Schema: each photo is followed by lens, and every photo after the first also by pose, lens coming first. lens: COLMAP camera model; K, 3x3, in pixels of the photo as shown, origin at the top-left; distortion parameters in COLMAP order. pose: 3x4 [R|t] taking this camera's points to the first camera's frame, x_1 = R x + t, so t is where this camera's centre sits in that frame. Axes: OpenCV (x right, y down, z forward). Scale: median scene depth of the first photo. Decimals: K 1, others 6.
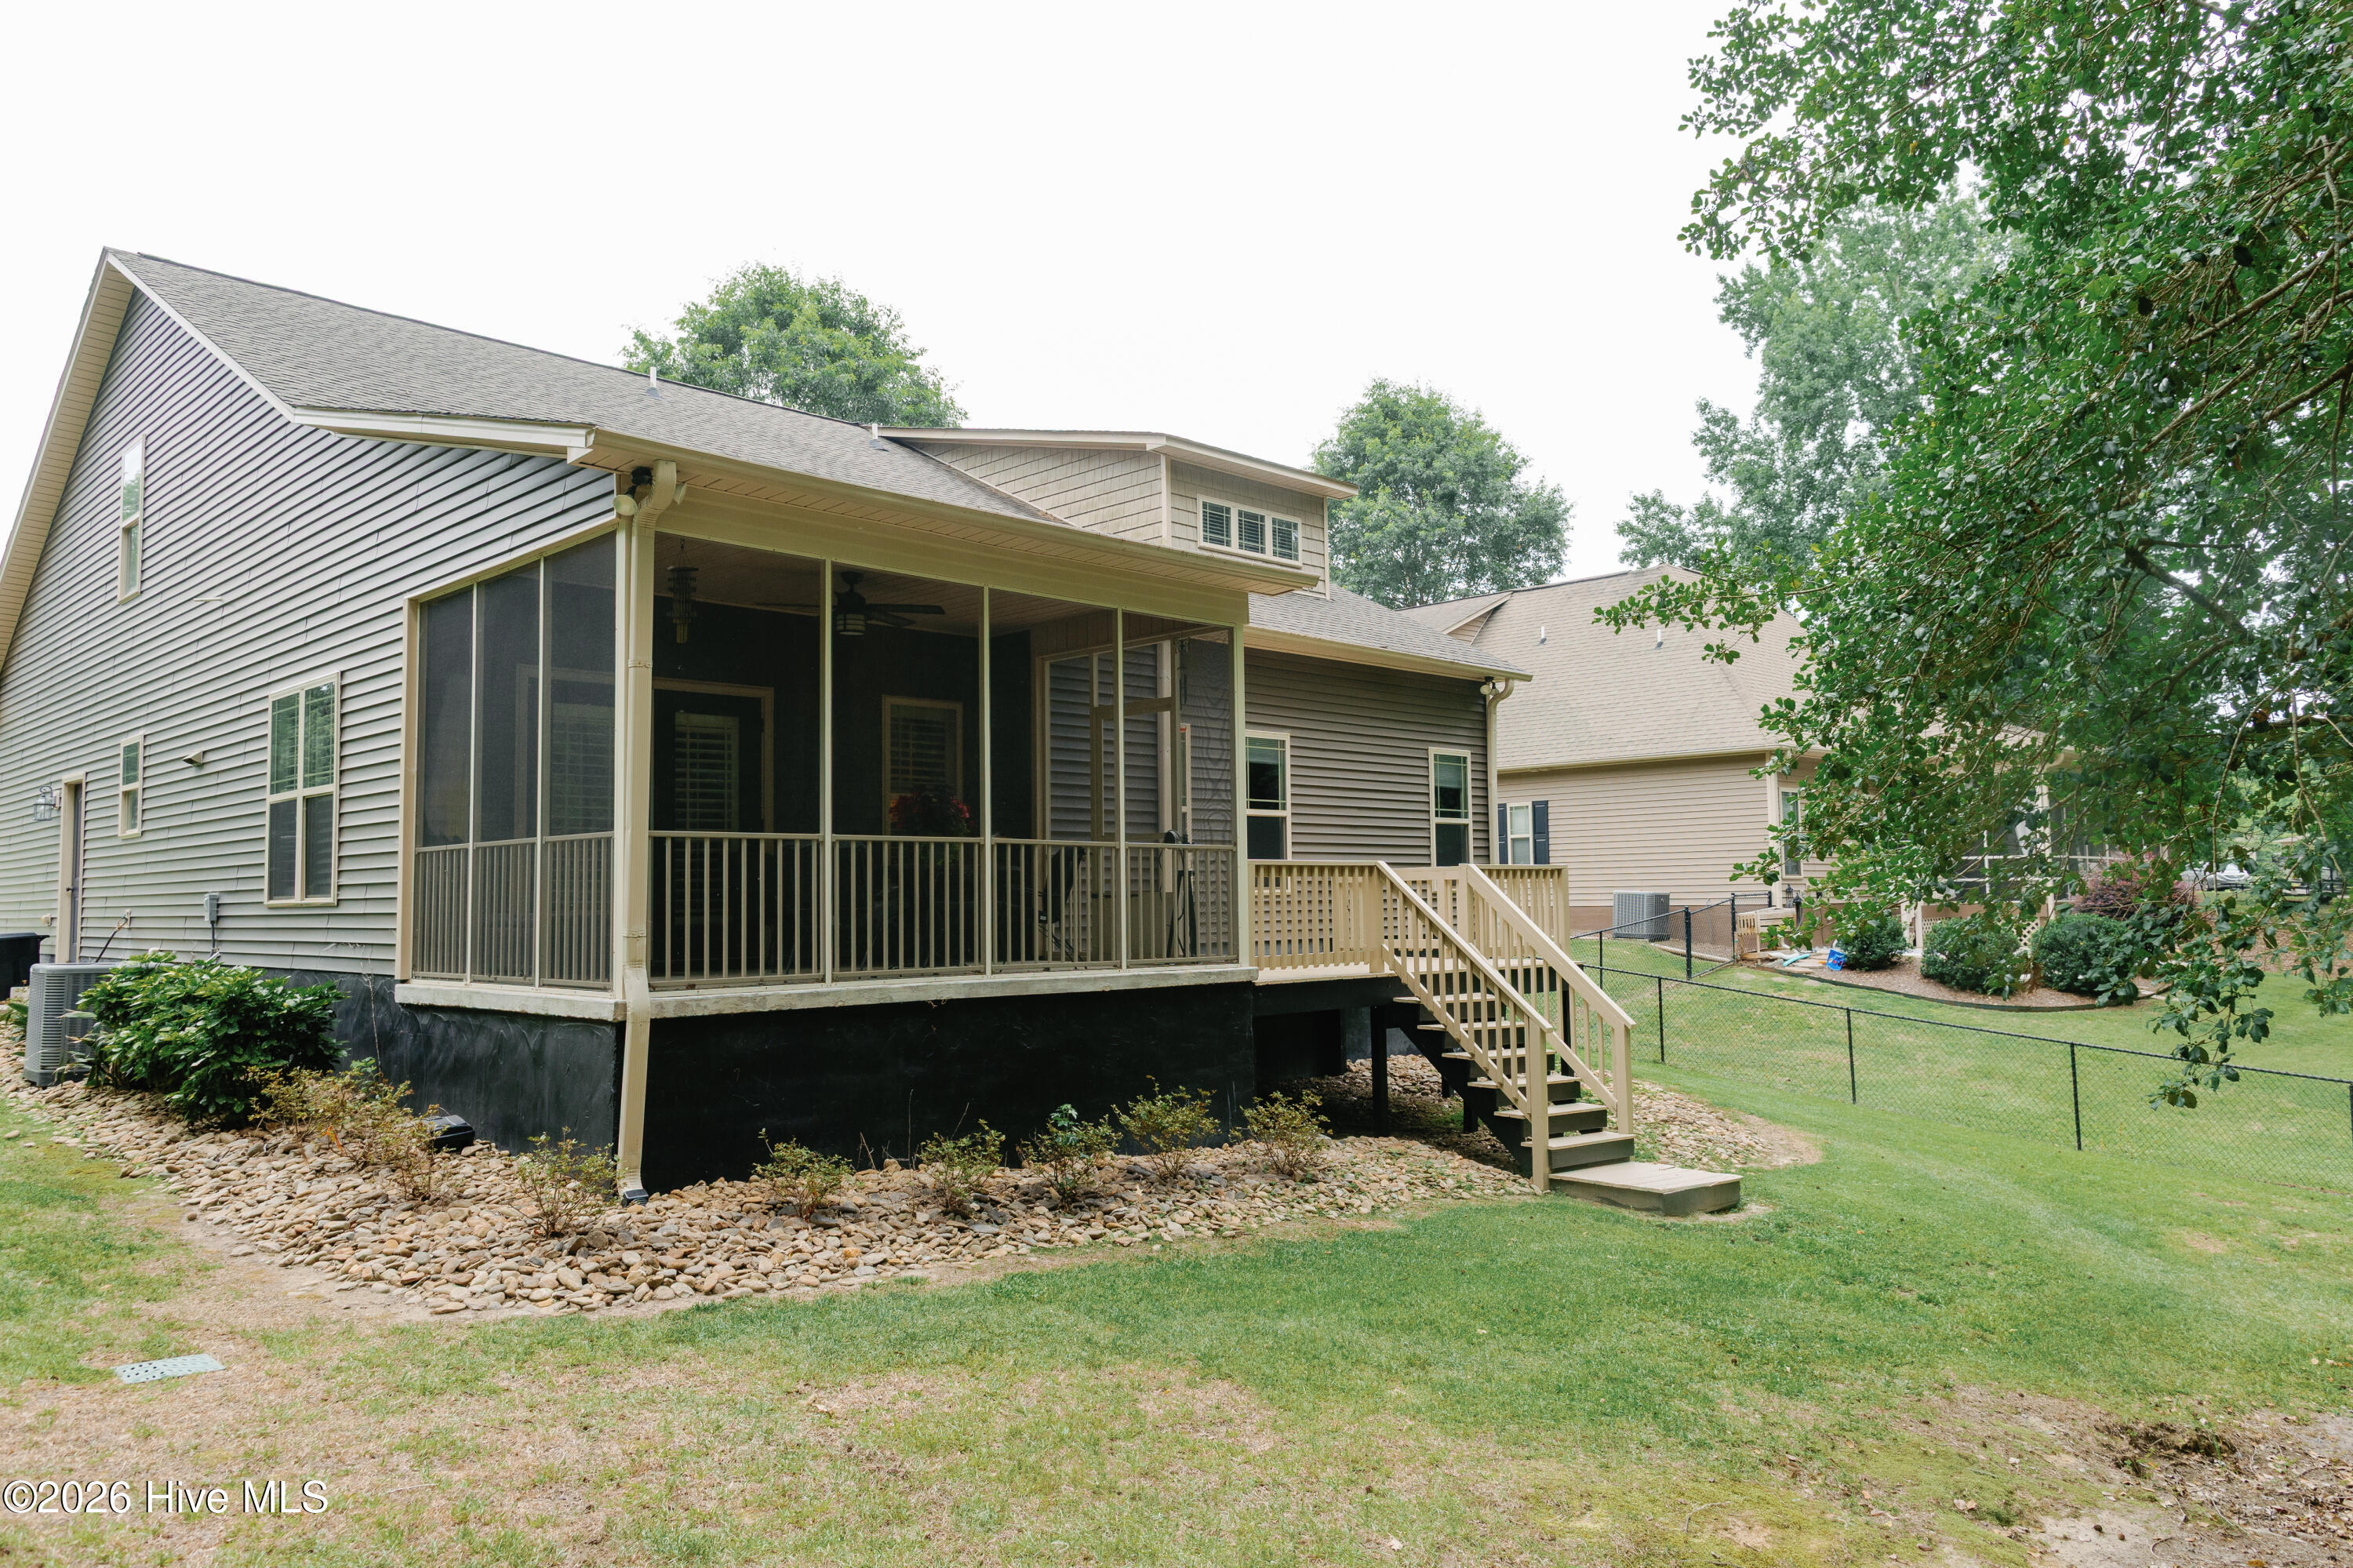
lens RADIAL K [[1658.3, 0, 1176.7], [0, 1658.3, 785.4], [0, 0, 1]] dist [0.000800, -0.001295]
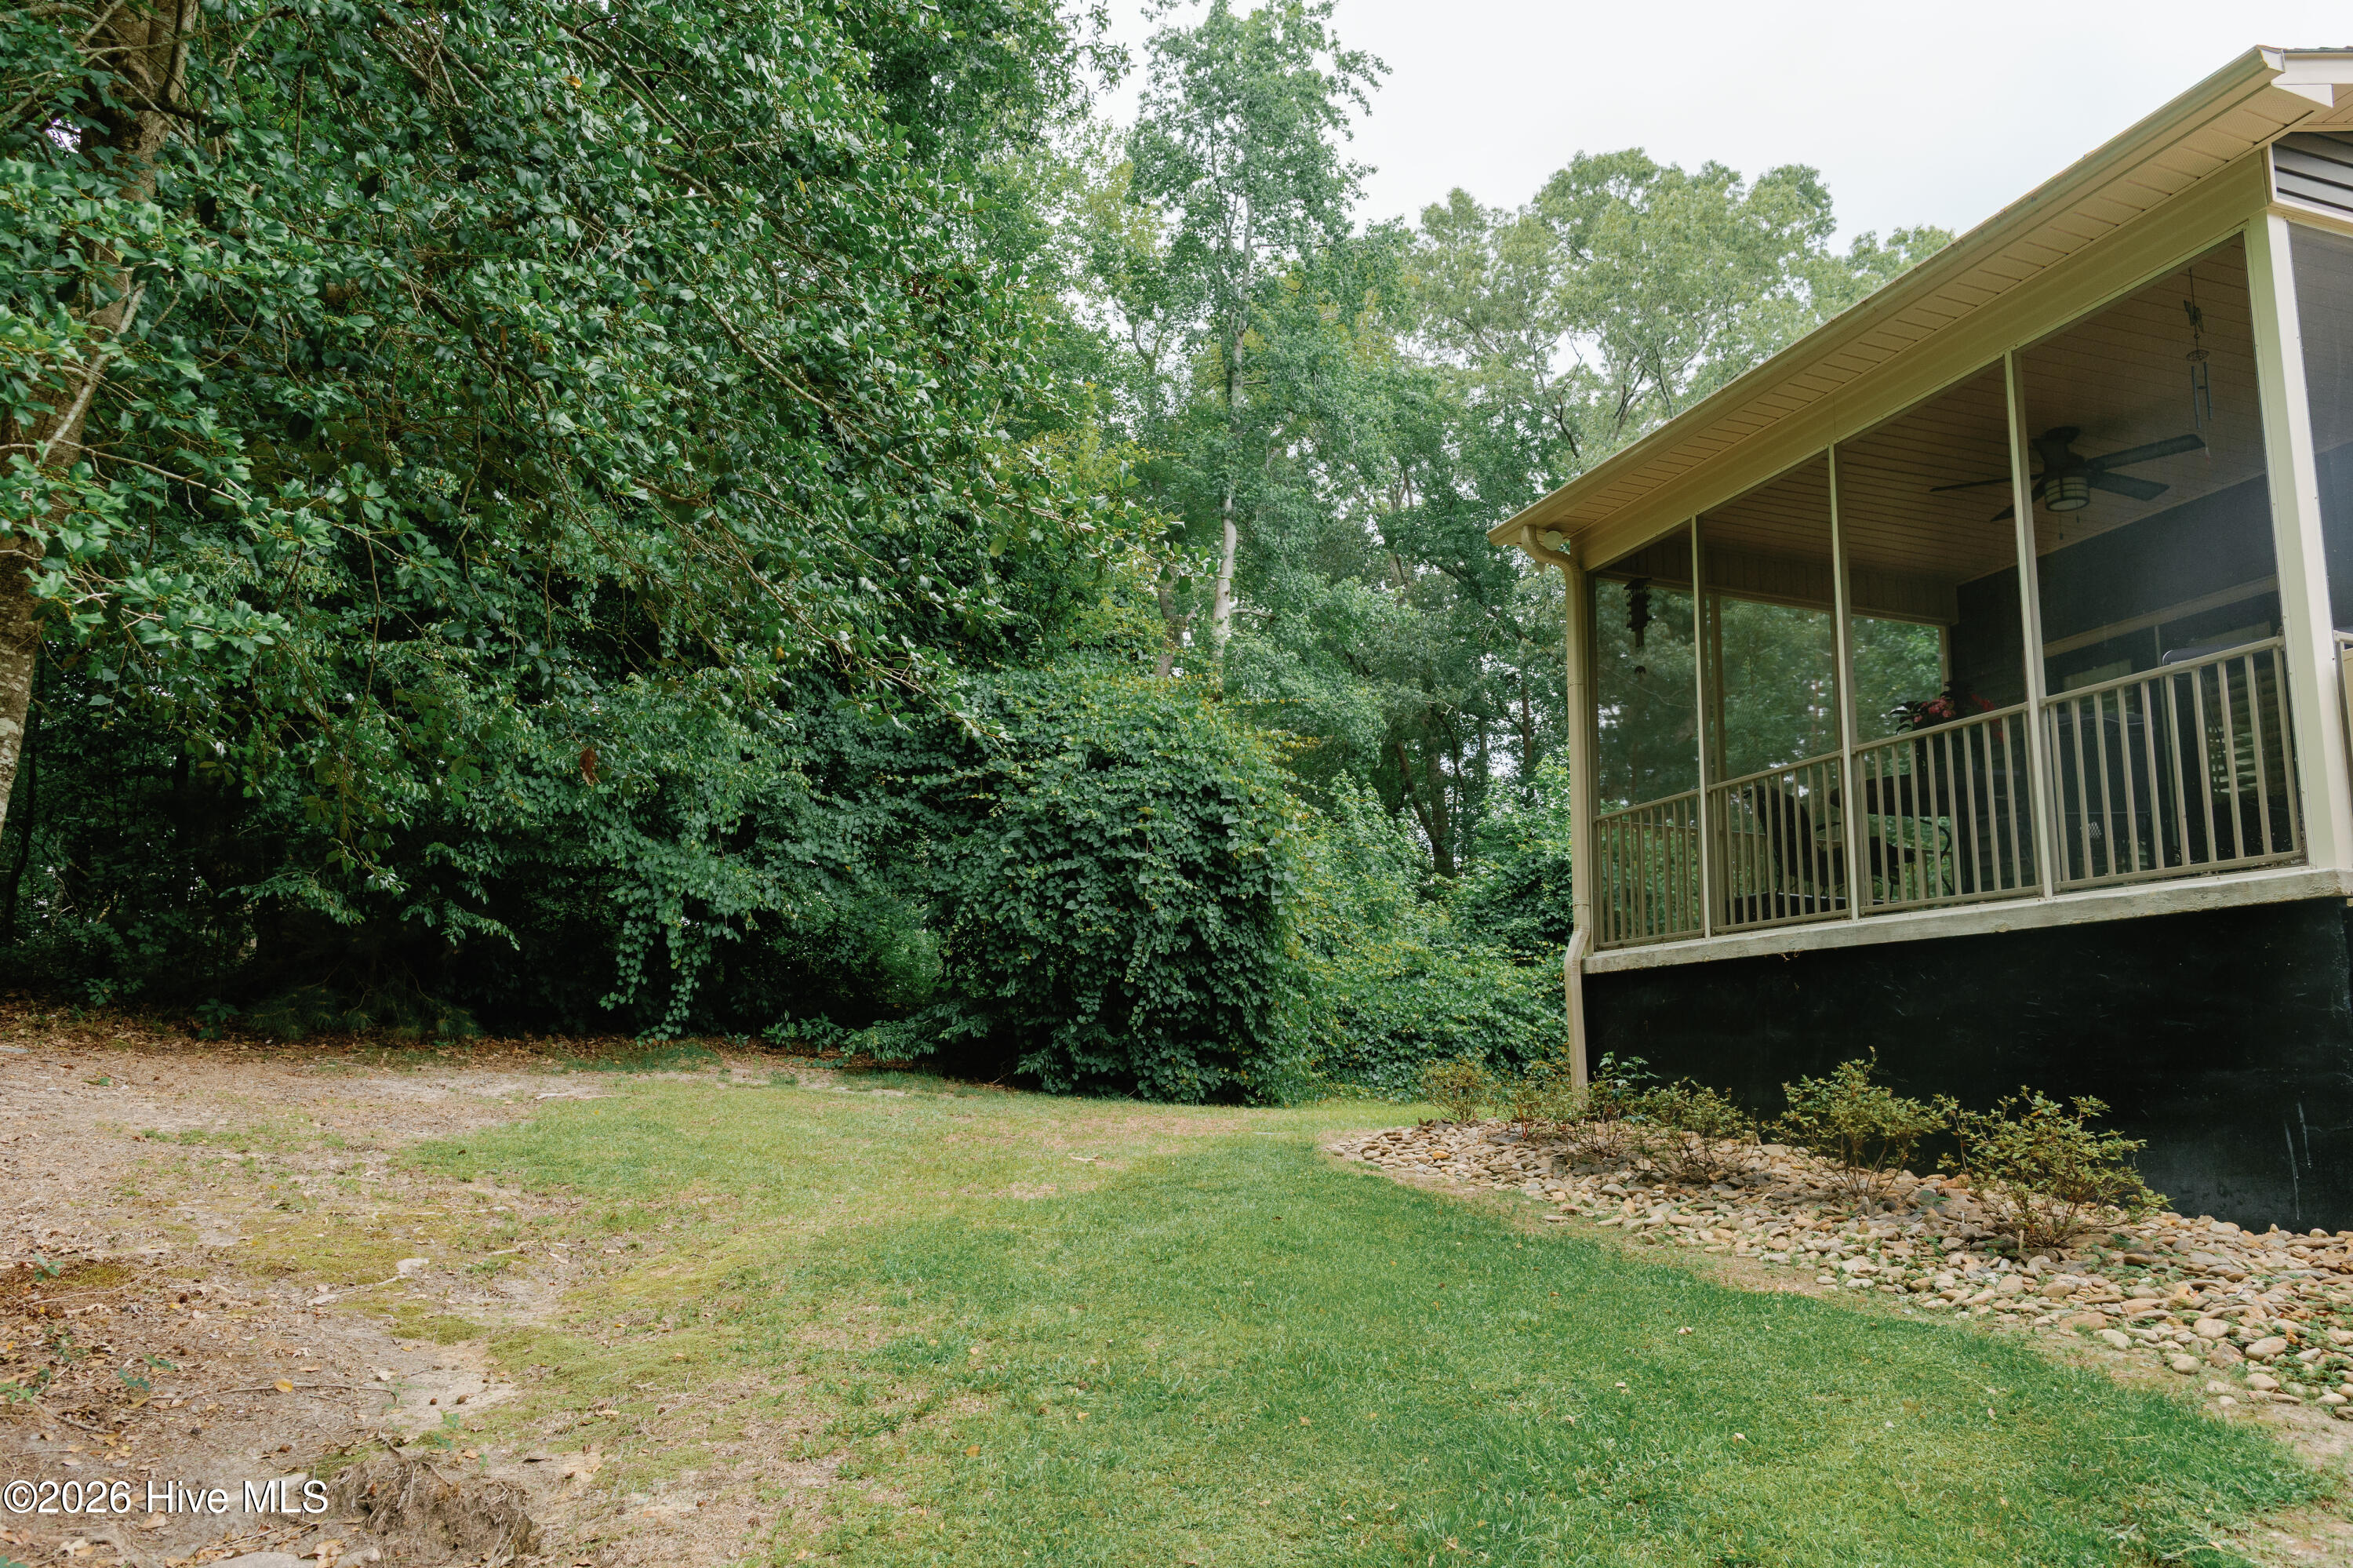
lens RADIAL K [[1658.3, 0, 1176.9], [0, 1658.3, 783.3], [0, 0, 1]] dist [0.000800, -0.001295]
pose [[-0.455717, -0.019565, -0.889910, 0.677308], [0.230188, 0.963160, -0.139053, 0.079518], [0.859846, -0.268215, -0.434425, 0.983481]]
